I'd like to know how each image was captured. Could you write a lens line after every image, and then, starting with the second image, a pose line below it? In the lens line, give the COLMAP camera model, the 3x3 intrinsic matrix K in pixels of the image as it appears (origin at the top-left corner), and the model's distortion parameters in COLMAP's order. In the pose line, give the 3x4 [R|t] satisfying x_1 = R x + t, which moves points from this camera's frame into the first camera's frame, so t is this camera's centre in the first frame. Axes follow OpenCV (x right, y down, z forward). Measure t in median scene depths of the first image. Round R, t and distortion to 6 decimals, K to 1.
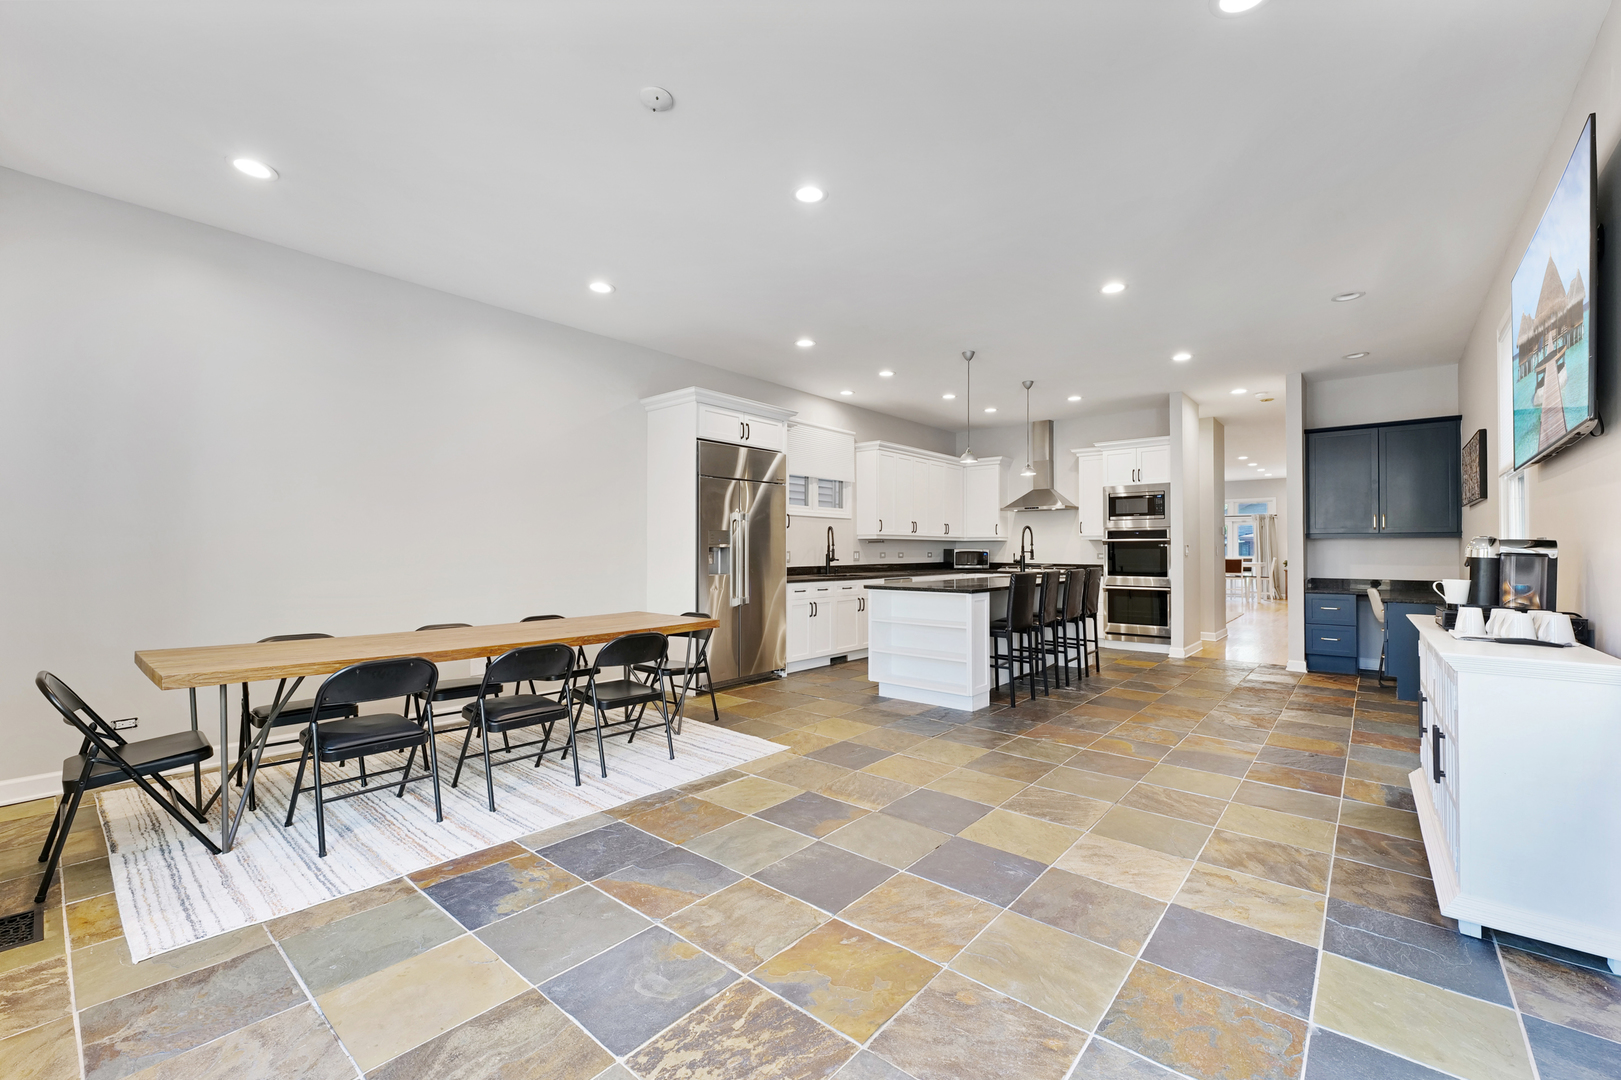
lens RADIAL K [[666.0, 0, 807.4], [0, 666.0, 539.3], [0, 0, 1]] dist [0.004380, -0.000208]
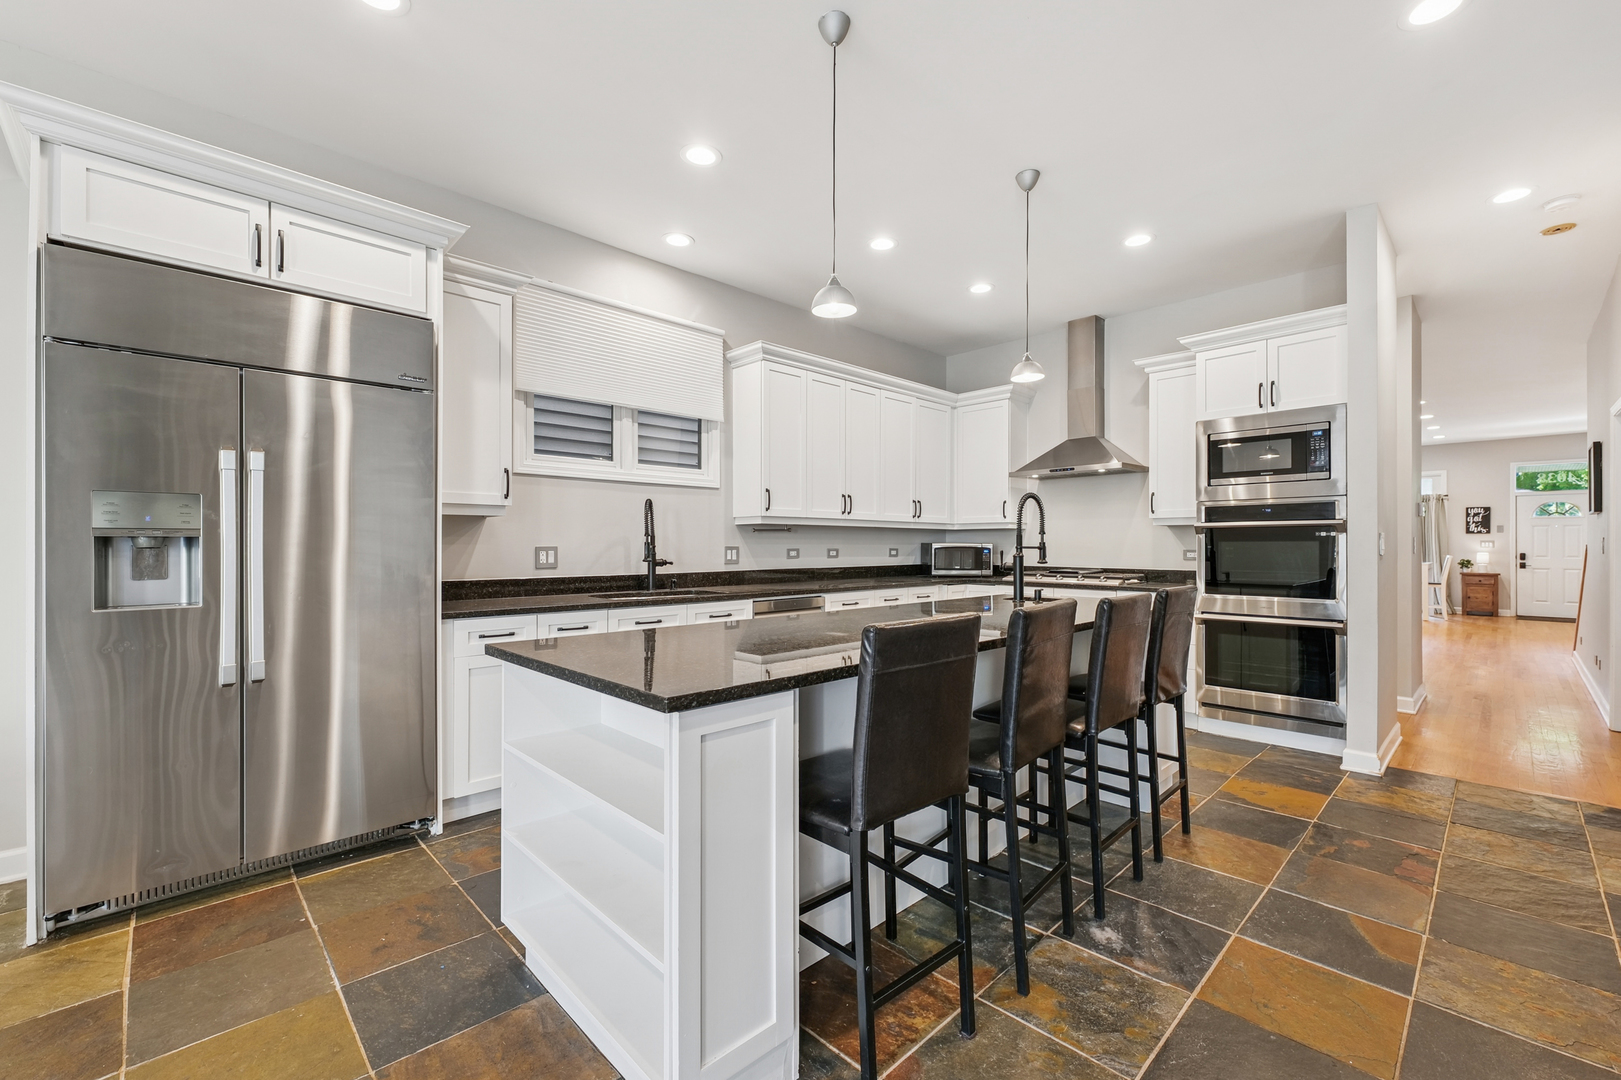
lens RADIAL K [[666.0, 0, 813.5], [0, 666.0, 545.9], [0, 0, 1]] dist [0.004380, -0.000208]
pose [[0.995744, -0.001621, -0.092150, 0.200583], [0.003169, 0.999856, 0.016647, 0.008655], [0.092110, -0.016868, 0.995606, 0.467515]]
